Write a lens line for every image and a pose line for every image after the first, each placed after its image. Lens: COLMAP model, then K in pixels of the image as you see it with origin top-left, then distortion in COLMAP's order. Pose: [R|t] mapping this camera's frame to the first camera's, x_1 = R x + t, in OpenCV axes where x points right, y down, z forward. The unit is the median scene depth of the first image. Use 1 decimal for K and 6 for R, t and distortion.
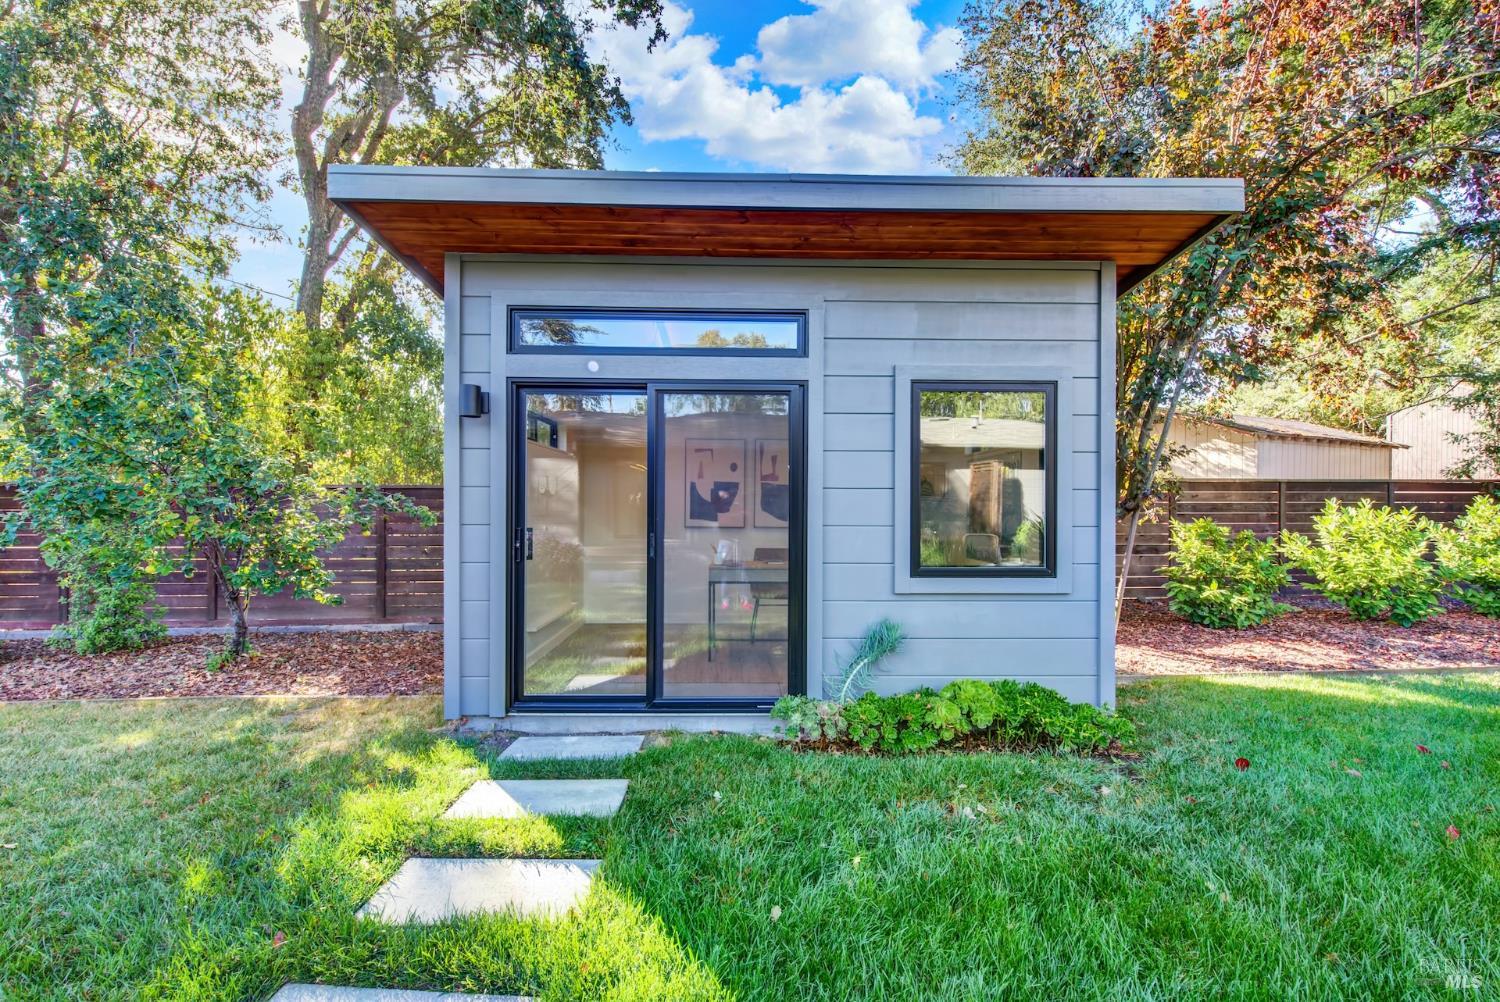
lens RADIAL K [[606.2, 0, 747.8], [0, 606.2, 504.8], [0, 0, 1]] dist [0.001496, -0.001640]
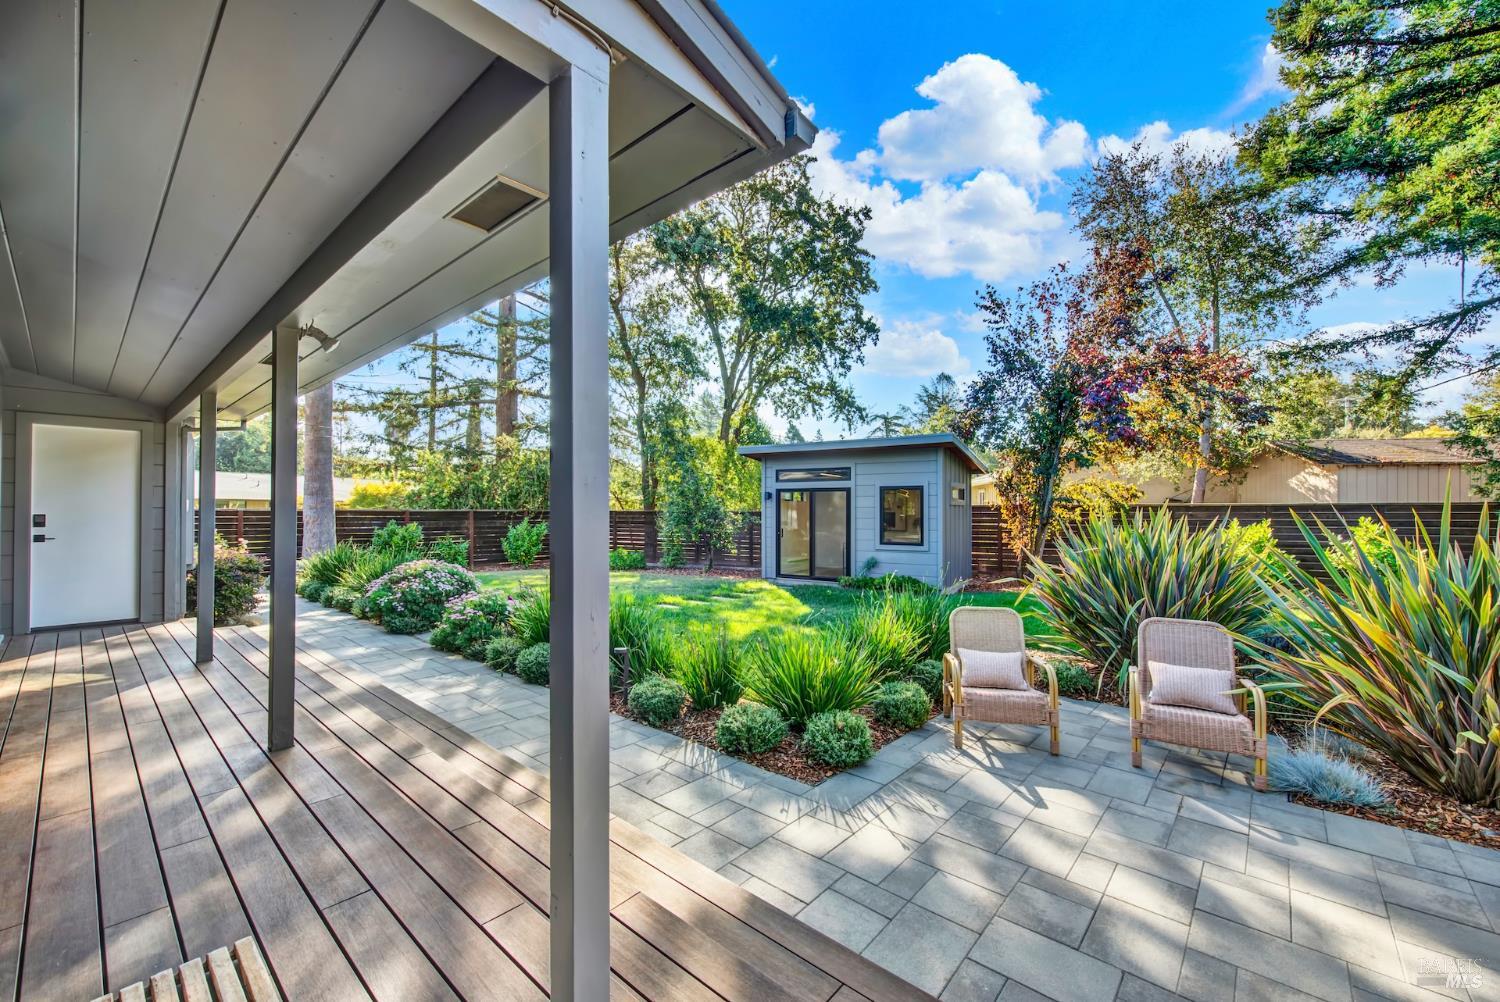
lens RADIAL K [[606.2, 0, 741.0], [0, 606.2, 501.9], [0, 0, 1]] dist [0.001496, -0.001640]
pose [[0.838927, -0.008219, -0.544181, 0.850269], [0.002959, 0.999940, -0.010540, -0.050809], [0.544235, 0.007232, 0.838901, -1.315848]]
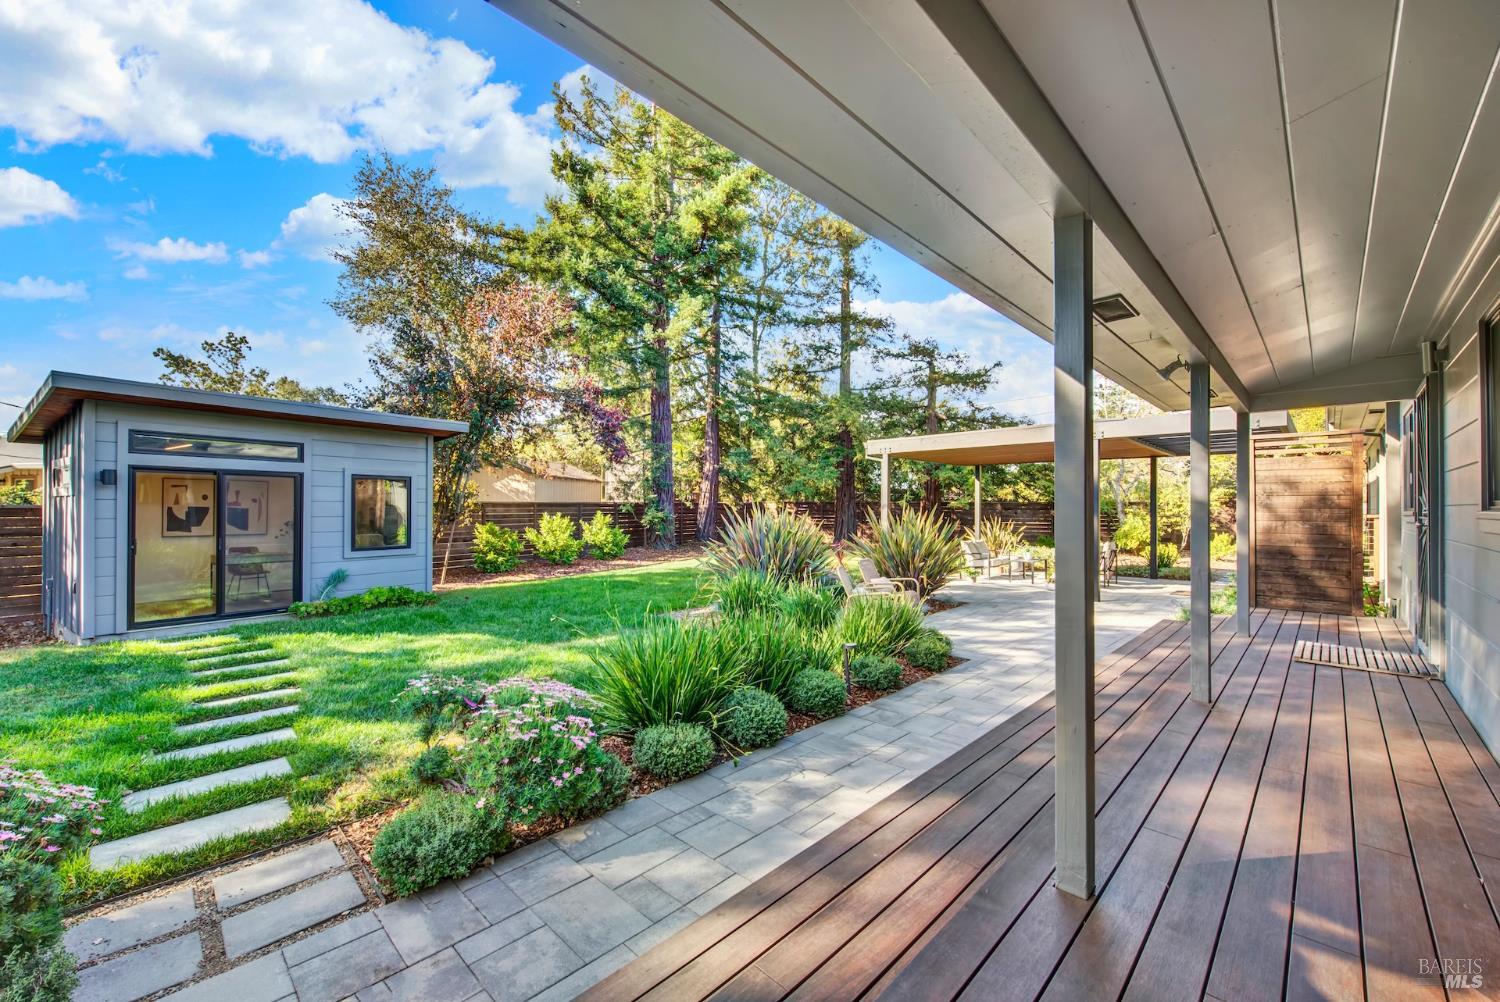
lens RADIAL K [[606.2, 0, 756.0], [0, 606.2, 505.5], [0, 0, 1]] dist [0.001496, -0.001640]
pose [[0.581485, 0.000163, 0.813557, -0.471507], [-0.001407, 0.999999, 0.000806, -0.044613], [-0.813556, -0.001613, 0.581485, -1.079267]]
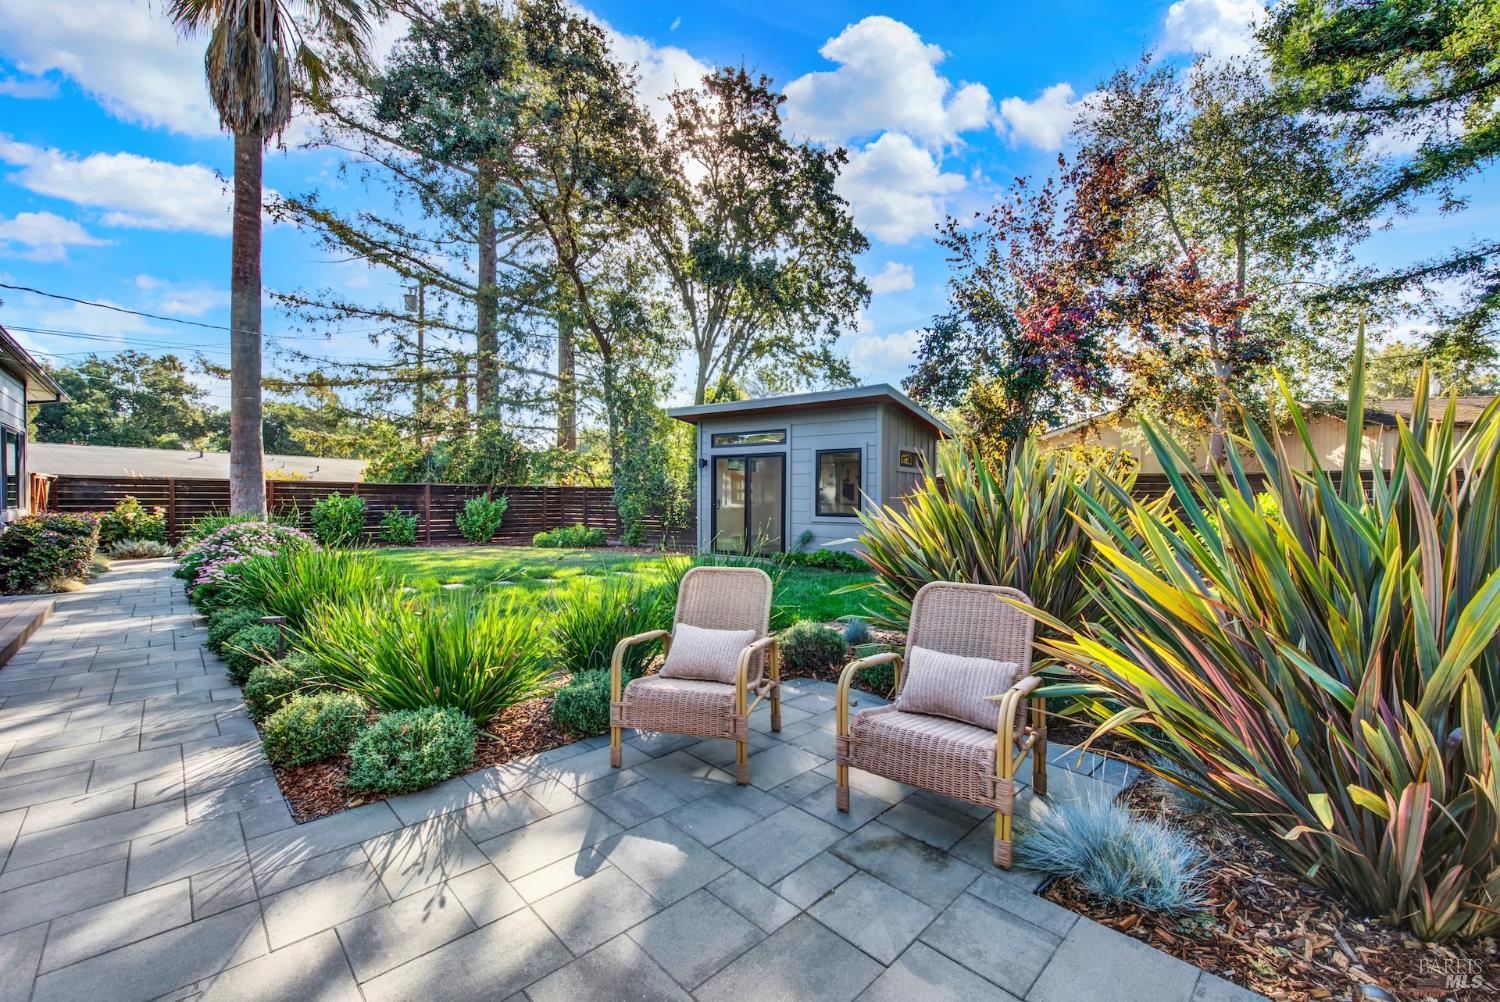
lens RADIAL K [[606.2, 0, 742.9], [0, 606.2, 501.5], [0, 0, 1]] dist [0.001496, -0.001640]
pose [[0.797050, 0.005807, -0.603886, 1.034443], [-0.001729, 0.999972, 0.007334, 0.013607], [0.603911, -0.004801, 0.797037, -0.919422]]
